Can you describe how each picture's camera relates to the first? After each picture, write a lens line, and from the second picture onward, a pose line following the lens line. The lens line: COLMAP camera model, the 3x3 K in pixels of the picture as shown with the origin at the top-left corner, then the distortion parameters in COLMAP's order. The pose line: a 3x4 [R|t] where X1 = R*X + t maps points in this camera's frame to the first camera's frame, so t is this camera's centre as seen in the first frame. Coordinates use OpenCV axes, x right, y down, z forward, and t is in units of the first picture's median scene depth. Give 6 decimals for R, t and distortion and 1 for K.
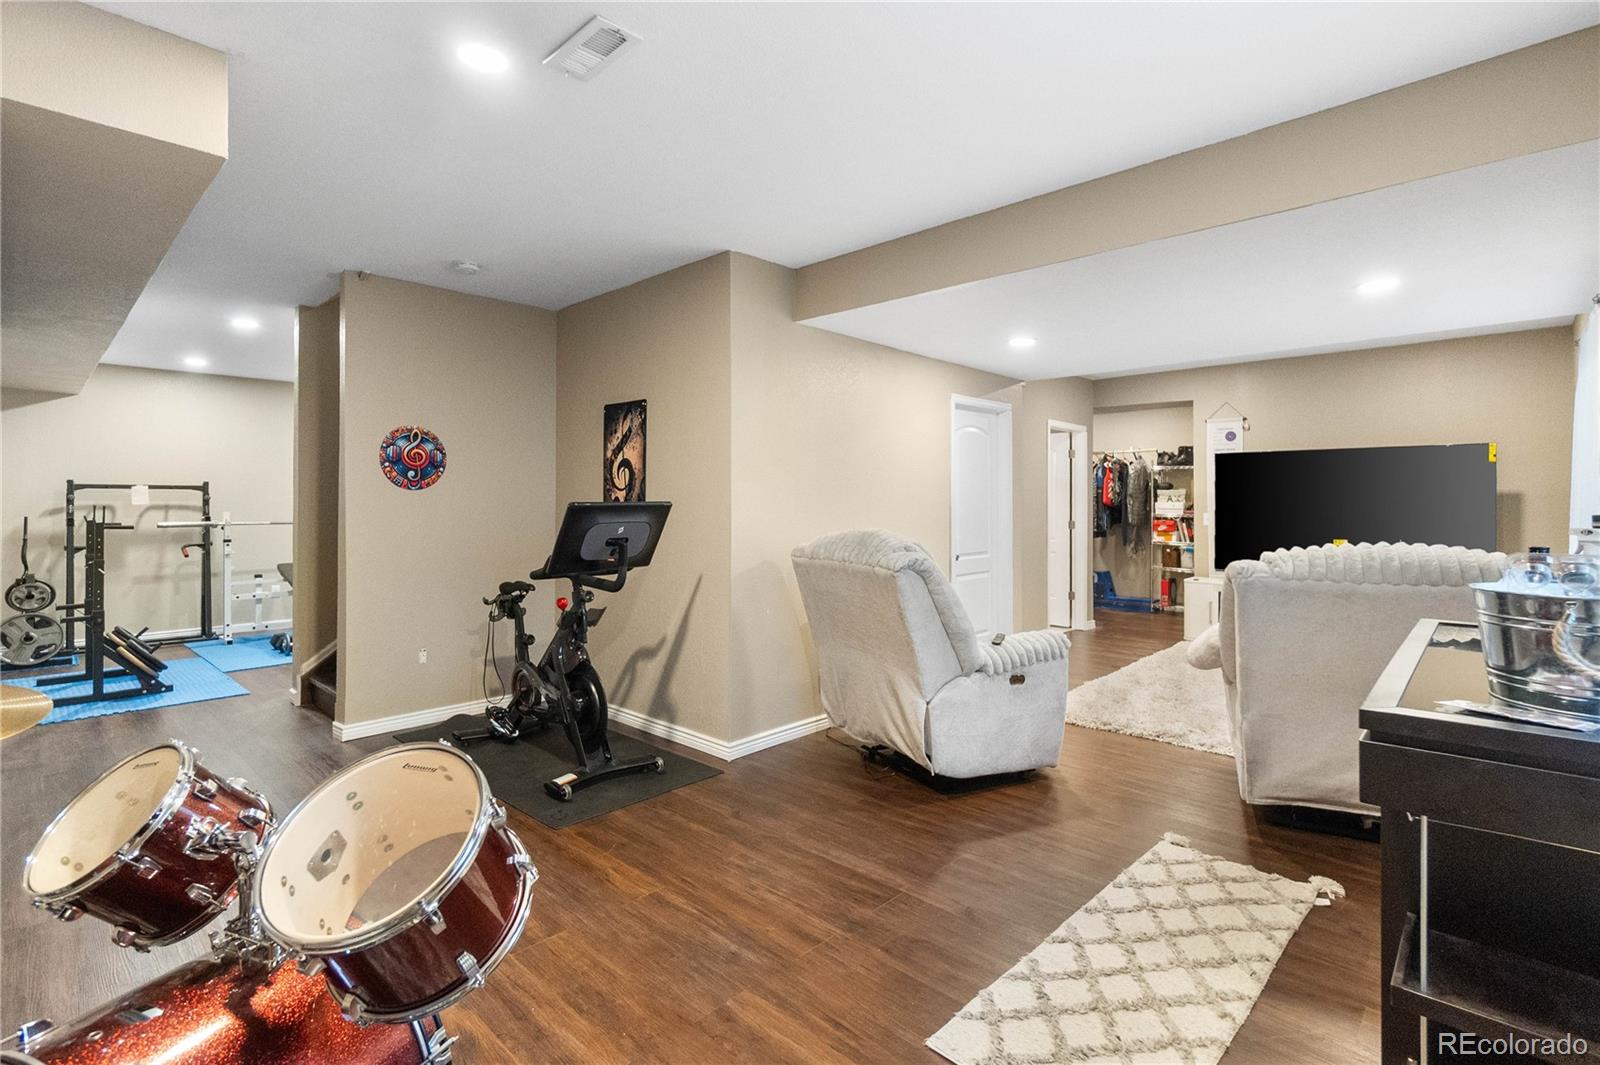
lens RADIAL K [[742.2, 0, 804.2], [0, 742.2, 524.5], [0, 0, 1]] dist [-0.000592, -0.000328]
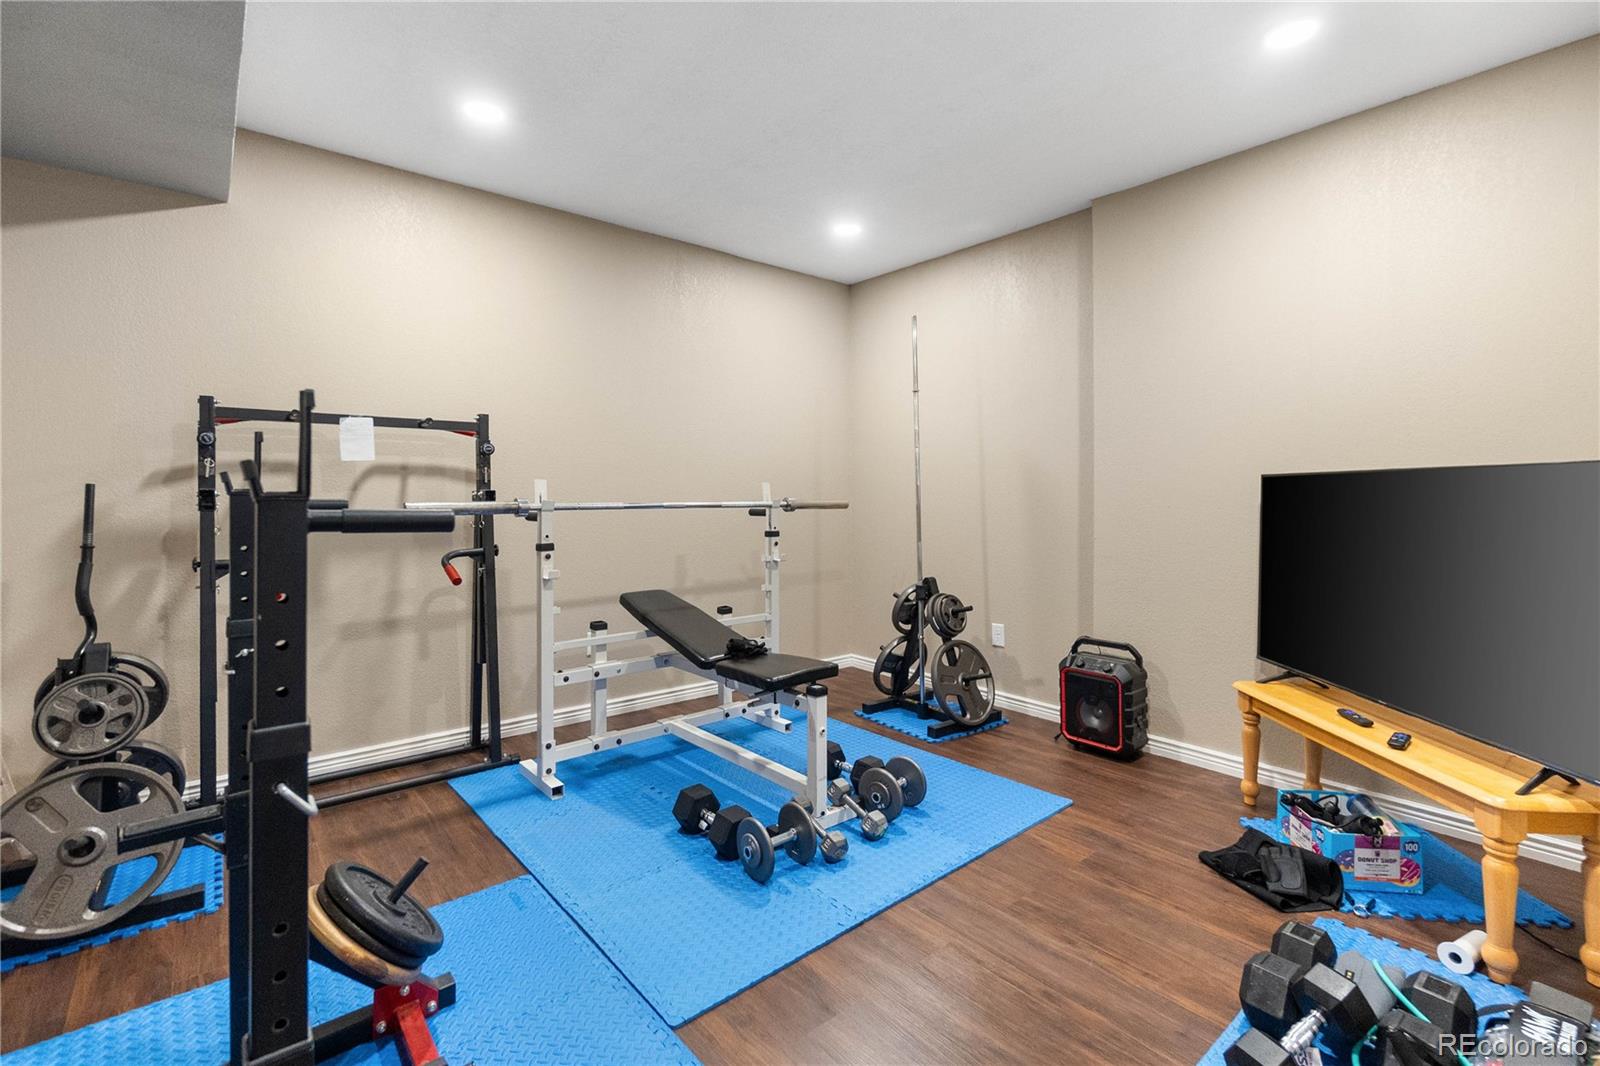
lens RADIAL K [[702.0, 0, 796.1], [0, 702.0, 520.0], [0, 0, 1]] dist [-0.001404, -0.000144]
pose [[0.993393, 0.007956, -0.114489, -0.621627], [-0.006517, 0.999895, 0.012939, 0.000444], [0.114580, -0.012108, 0.993340, 0.651598]]
